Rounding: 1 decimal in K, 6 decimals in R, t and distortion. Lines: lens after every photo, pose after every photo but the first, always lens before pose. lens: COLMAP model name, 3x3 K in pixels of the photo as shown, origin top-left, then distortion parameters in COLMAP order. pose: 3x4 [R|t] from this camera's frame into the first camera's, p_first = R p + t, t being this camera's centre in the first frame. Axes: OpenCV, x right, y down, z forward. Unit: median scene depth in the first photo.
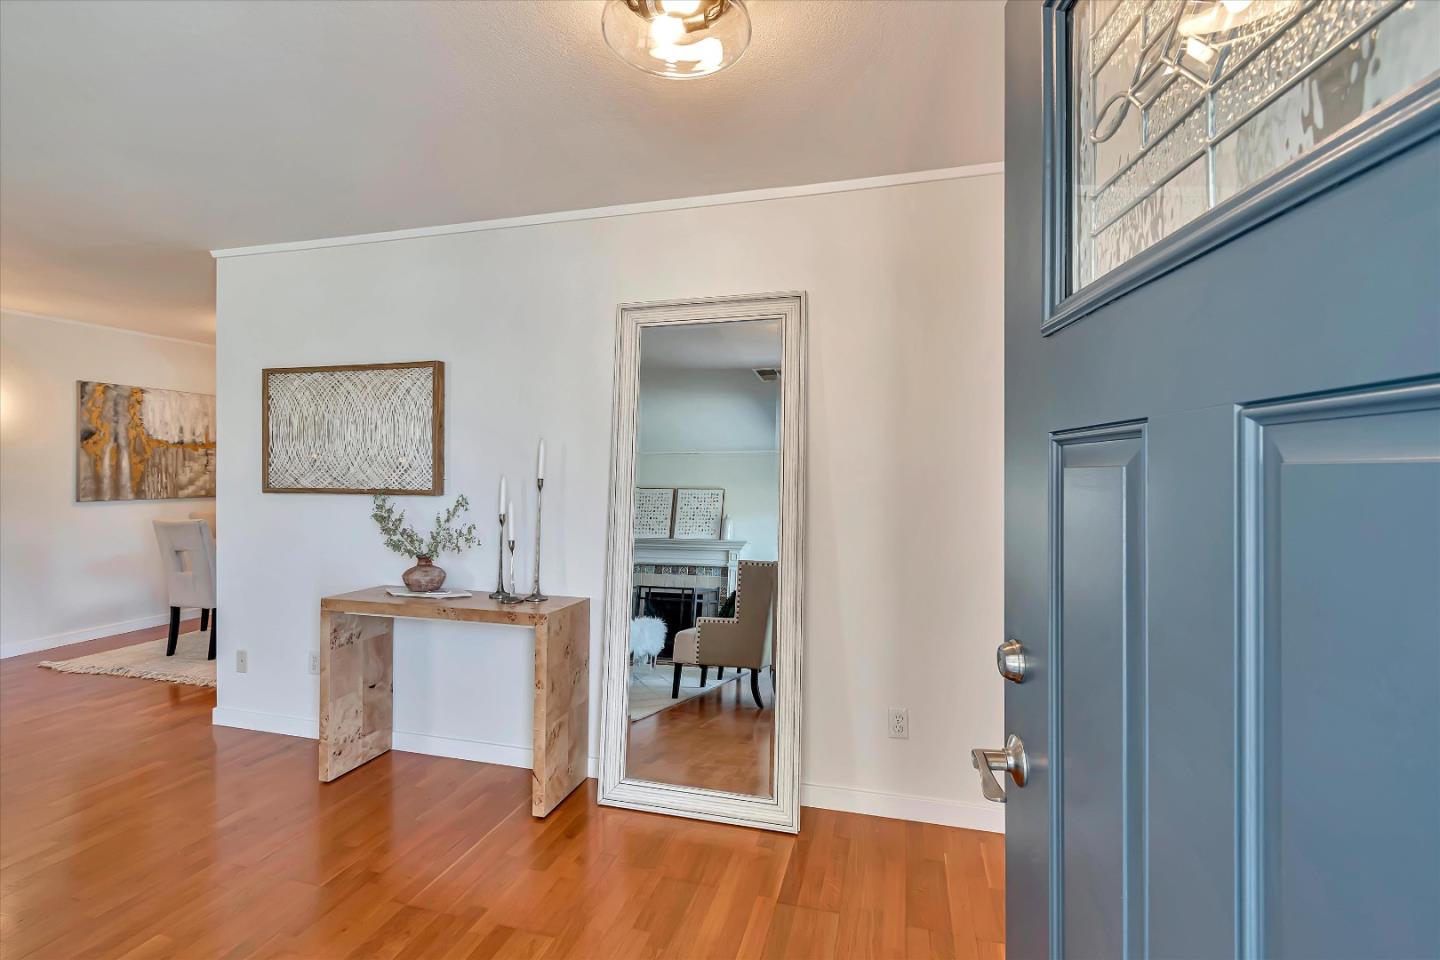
lens RADIAL K [[650.4, 0, 724.8], [0, 650.4, 473.2], [0, 0, 1]] dist [0.017396, -0.000024]
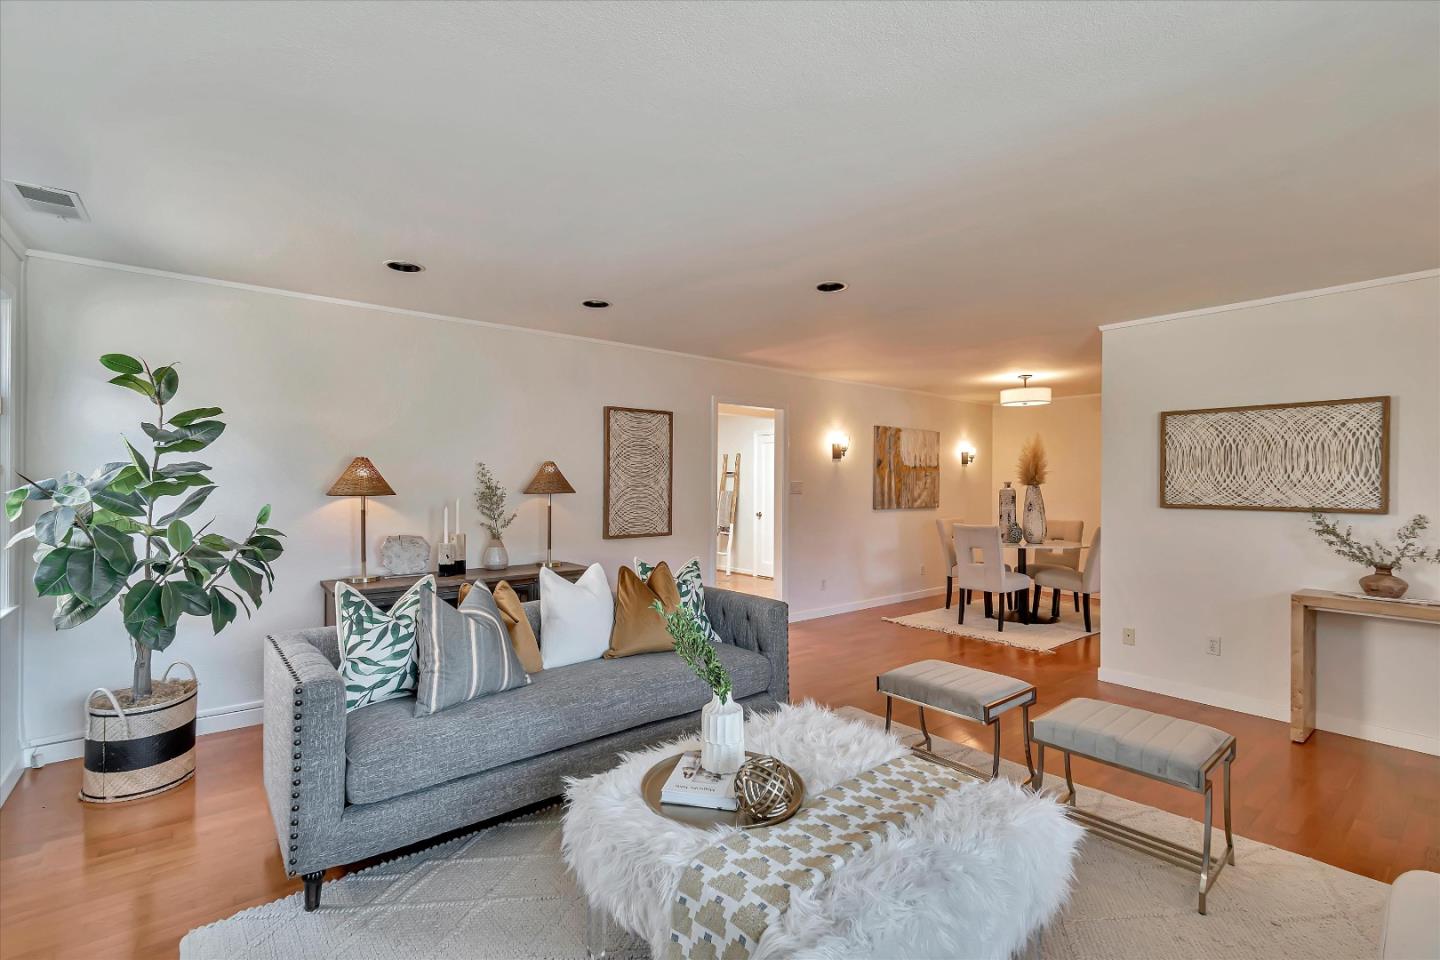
lens RADIAL K [[646.3, 0, 726.1], [0, 646.3, 481.8], [0, 0, 1]] dist [0.000823, 0.000107]
pose [[0.821052, -0.002863, -0.570846, -0.424423], [-0.001024, 0.999978, -0.006488, -0.008013], [0.570852, 0.005912, 0.821032, -0.332610]]
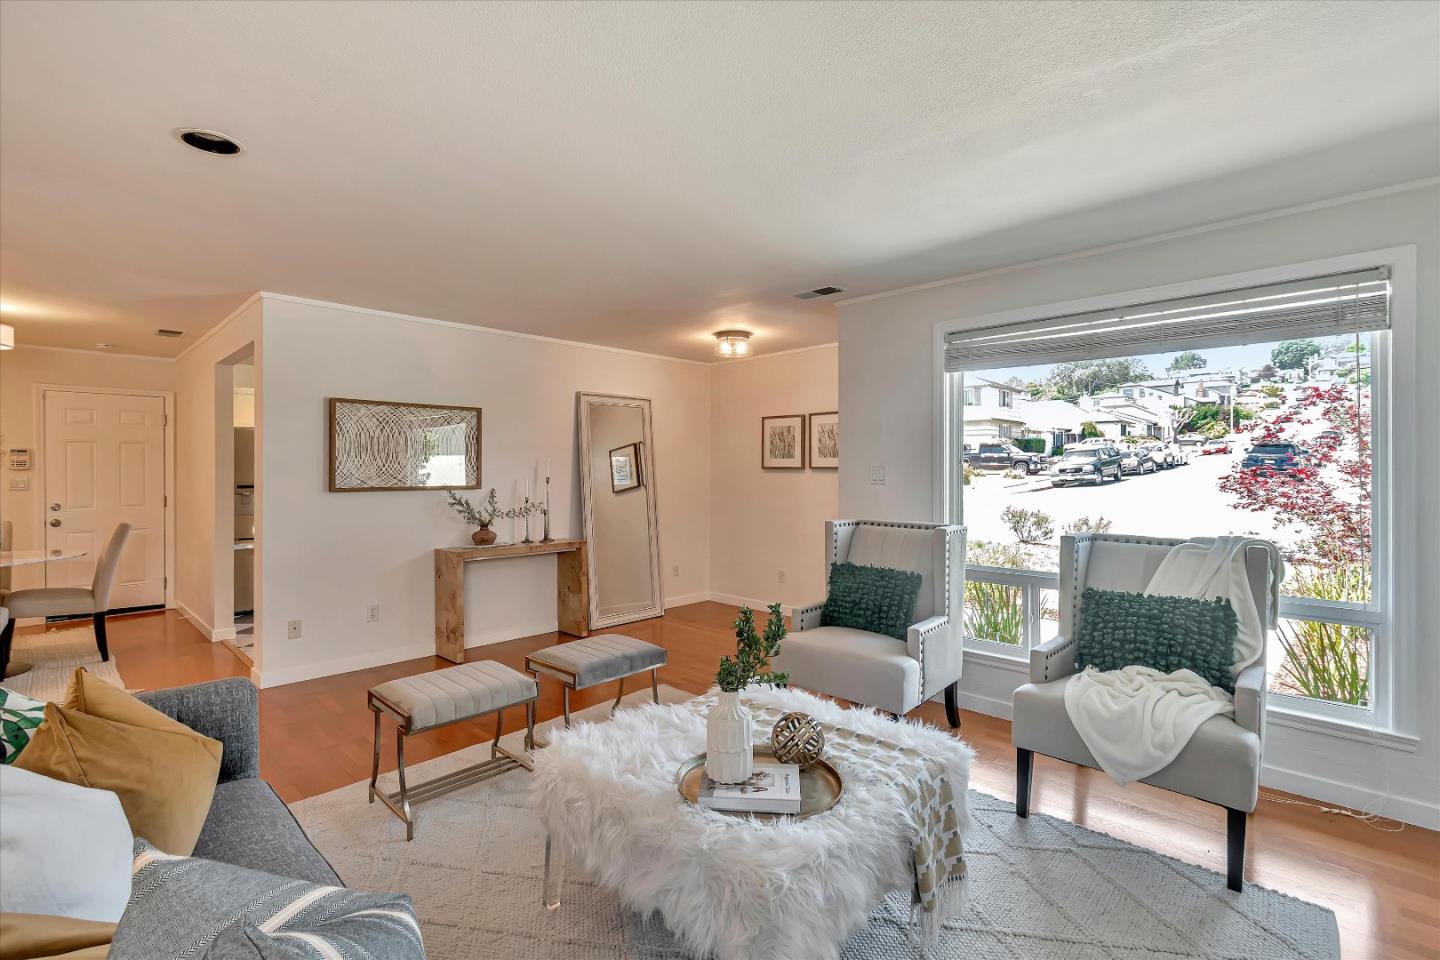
lens RADIAL K [[657.3, 0, 720.0], [0, 657.3, 480.0], [0, 0, 1]] dist [0.001345, 0.000137]
pose [[0.476117, -0.018453, 0.879188, -0.928841], [0.005098, 0.999821, 0.018224, -0.009016], [-0.879367, -0.004195, 0.476126, -0.192378]]
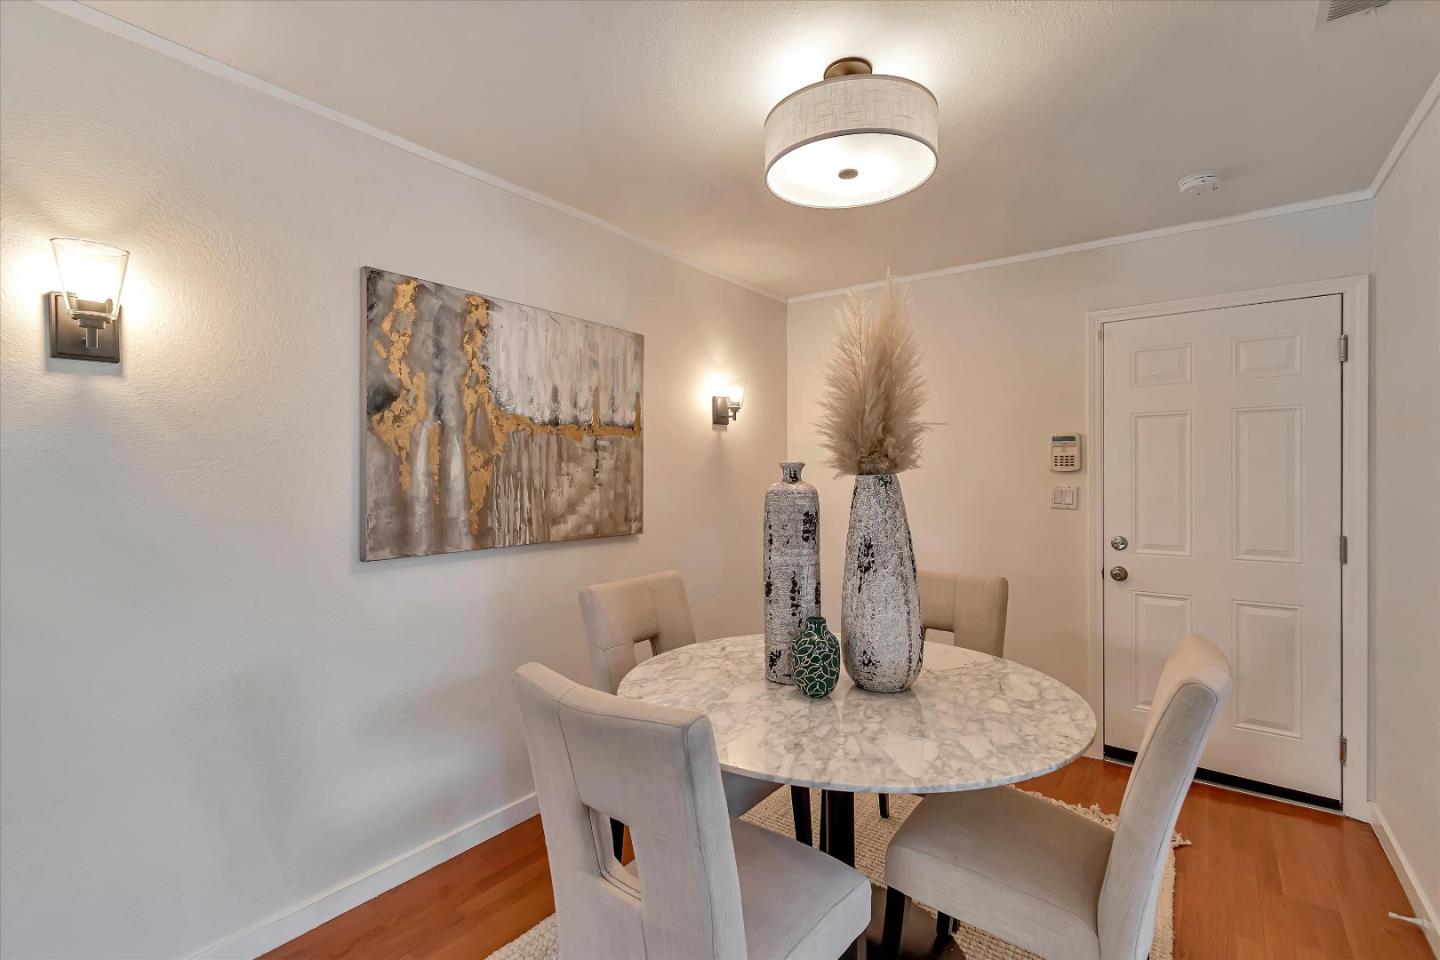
lens RADIAL K [[624.0, 0, 736.8], [0, 624.0, 470.6], [0, 0, 1]] dist [0.014407, -0.000021]
pose [[0.935123, -0.005284, -0.354284, -0.601948], [0.002679, 0.999966, -0.007845, -0.009650], [0.354314, 0.006387, 0.935105, 0.693461]]
